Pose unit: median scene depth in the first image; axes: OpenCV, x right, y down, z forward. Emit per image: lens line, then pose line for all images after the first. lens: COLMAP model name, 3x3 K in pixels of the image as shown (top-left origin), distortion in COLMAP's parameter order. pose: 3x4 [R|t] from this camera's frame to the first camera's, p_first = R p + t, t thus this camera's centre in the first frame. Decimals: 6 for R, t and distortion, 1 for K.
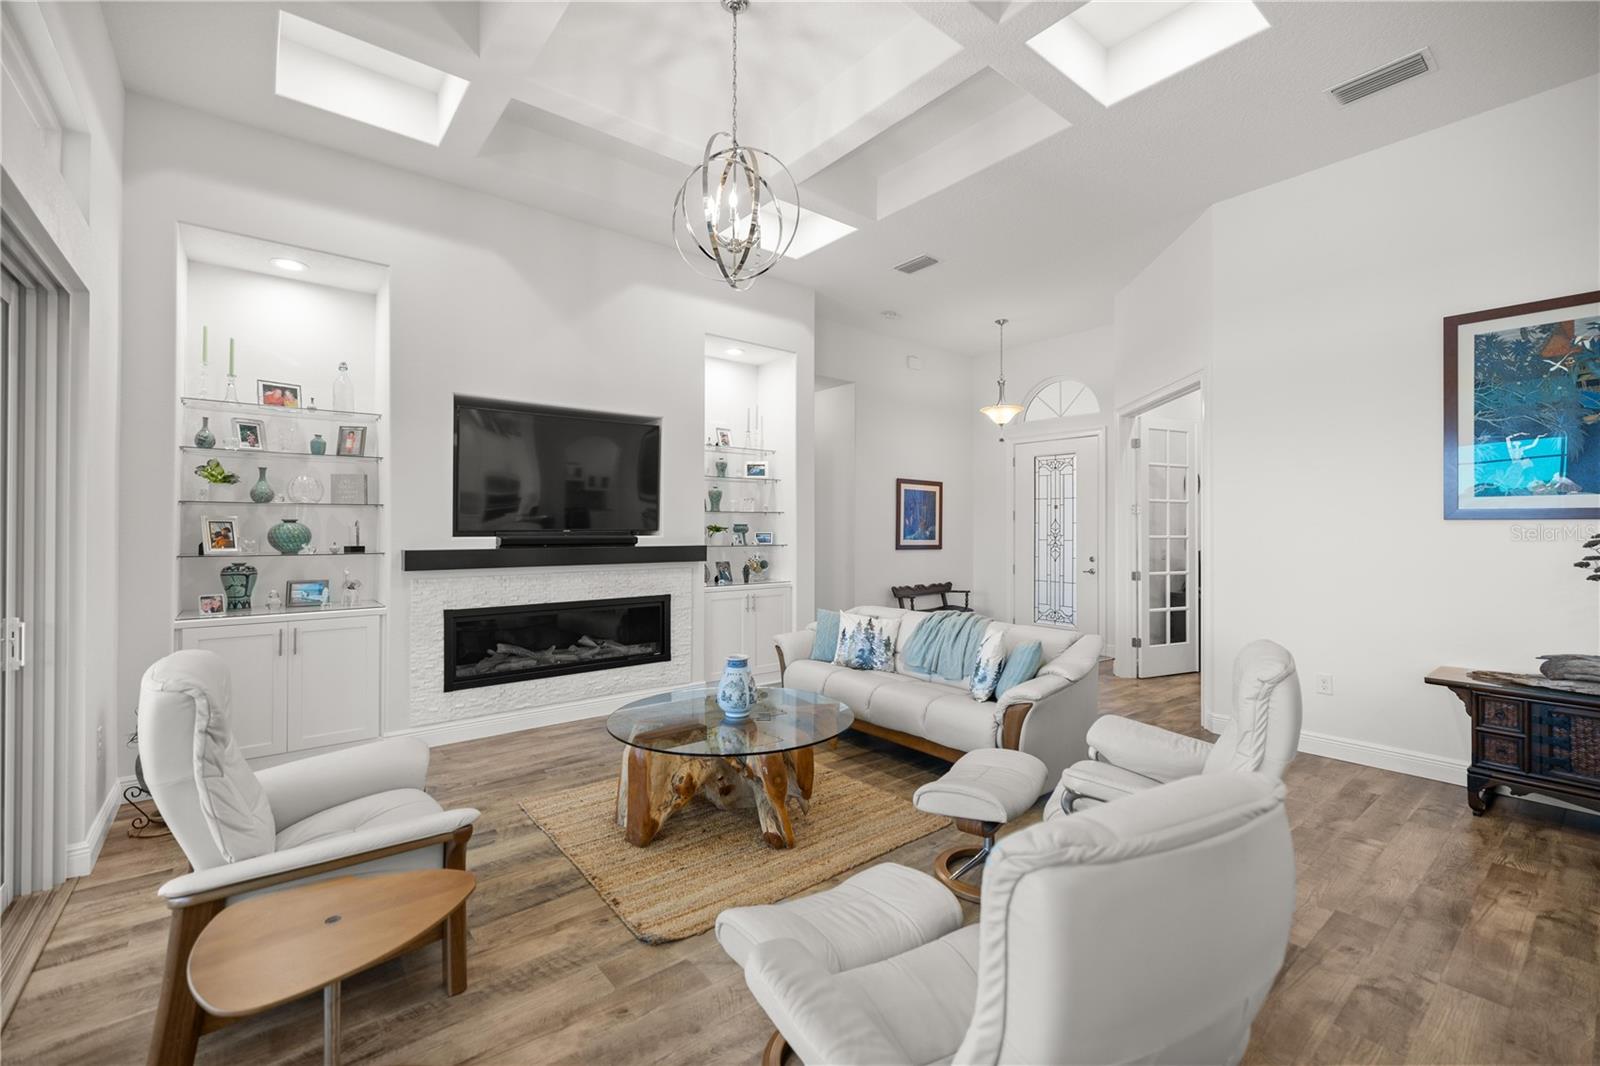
lens RADIAL K [[677.5, 0, 821.7], [0, 677.5, 529.7], [0, 0, 1]] dist [0.002731, 0.000518]
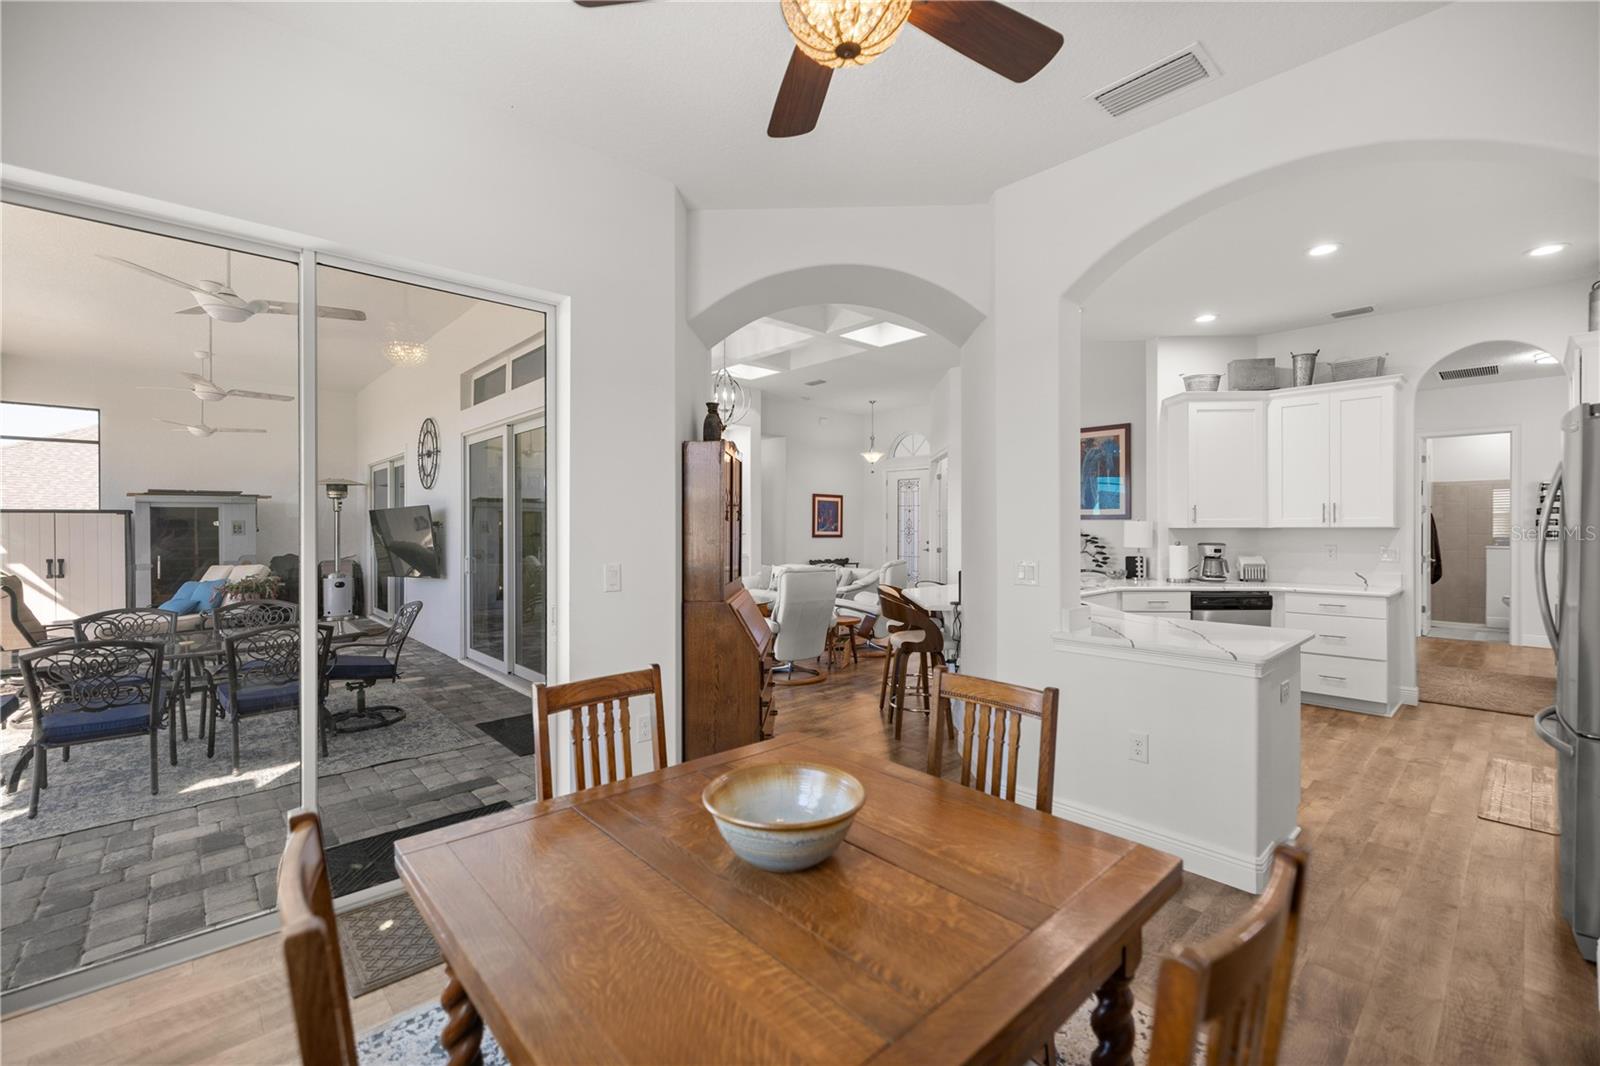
lens RADIAL K [[677.5, 0, 807.3], [0, 677.5, 529.8], [0, 0, 1]] dist [0.002731, 0.000518]
pose [[0.998981, -0.004514, 0.044908, 0.030286], [0.004295, 0.999978, 0.004961, 0.003637], [-0.044930, -0.004763, 0.998979, -0.776936]]
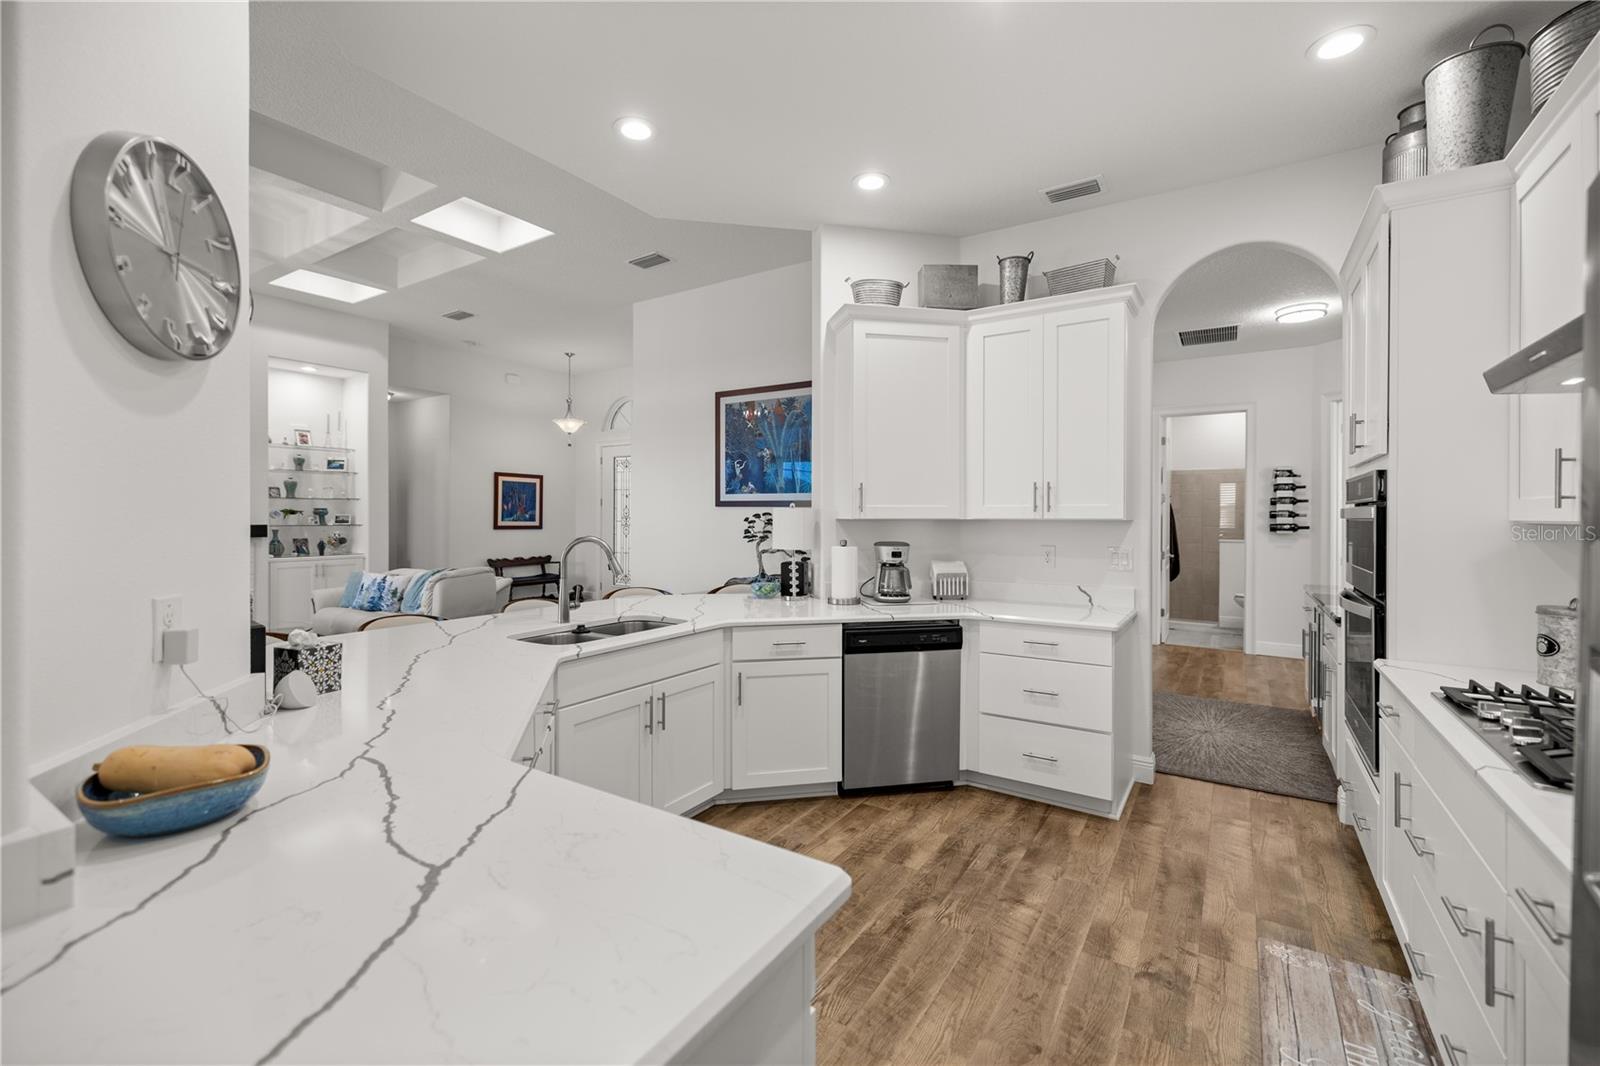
lens RADIAL K [[677.5, 0, 806.7], [0, 677.5, 522.9], [0, 0, 1]] dist [0.002731, 0.000518]
pose [[0.956213, -0.003390, 0.292651, 0.364930], [0.000047, 0.999935, 0.011429, 0.004253], [-0.292670, -0.010915, 0.956151, -0.441363]]
